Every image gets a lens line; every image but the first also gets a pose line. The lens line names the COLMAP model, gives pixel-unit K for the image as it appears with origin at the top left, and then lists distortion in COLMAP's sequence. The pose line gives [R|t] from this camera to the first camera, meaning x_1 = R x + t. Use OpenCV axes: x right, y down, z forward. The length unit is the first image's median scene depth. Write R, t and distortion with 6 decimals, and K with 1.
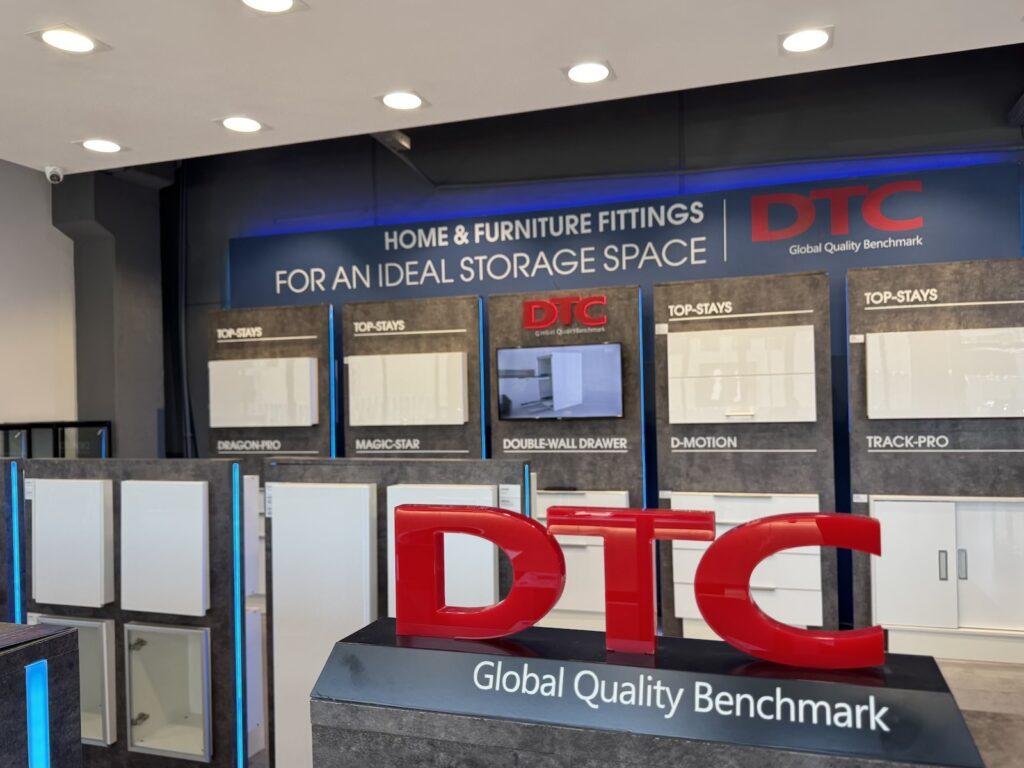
lens RADIAL K [[803.0, 0, 512.0], [0, 803.0, 384.0], [0, 0, 1]] dist [0.123625, -0.004031]
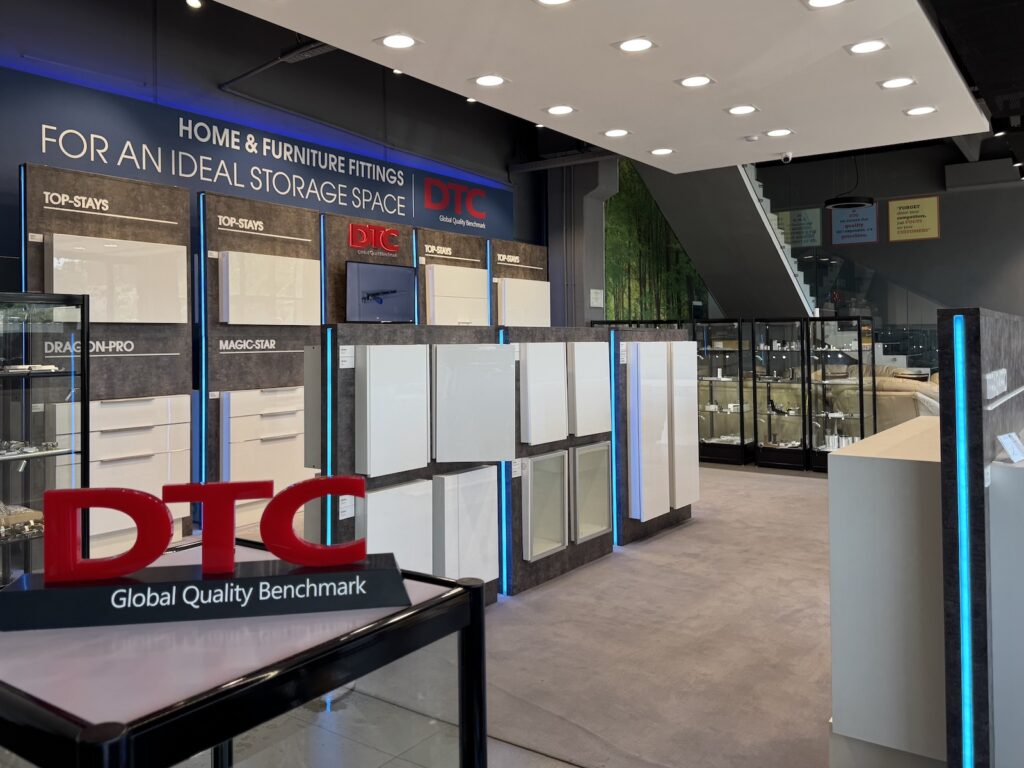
lens RADIAL K [[811.2, 0, 512.1], [0, 811.2, 322.8], [0, 0, 1]] dist [-0.000357, -0.004544]
pose [[0.284228, 0.034196, 0.958147, -0.978699], [-0.021391, 0.999341, -0.029321, 0.067979], [-0.958518, -0.012162, 0.284772, 0.396767]]
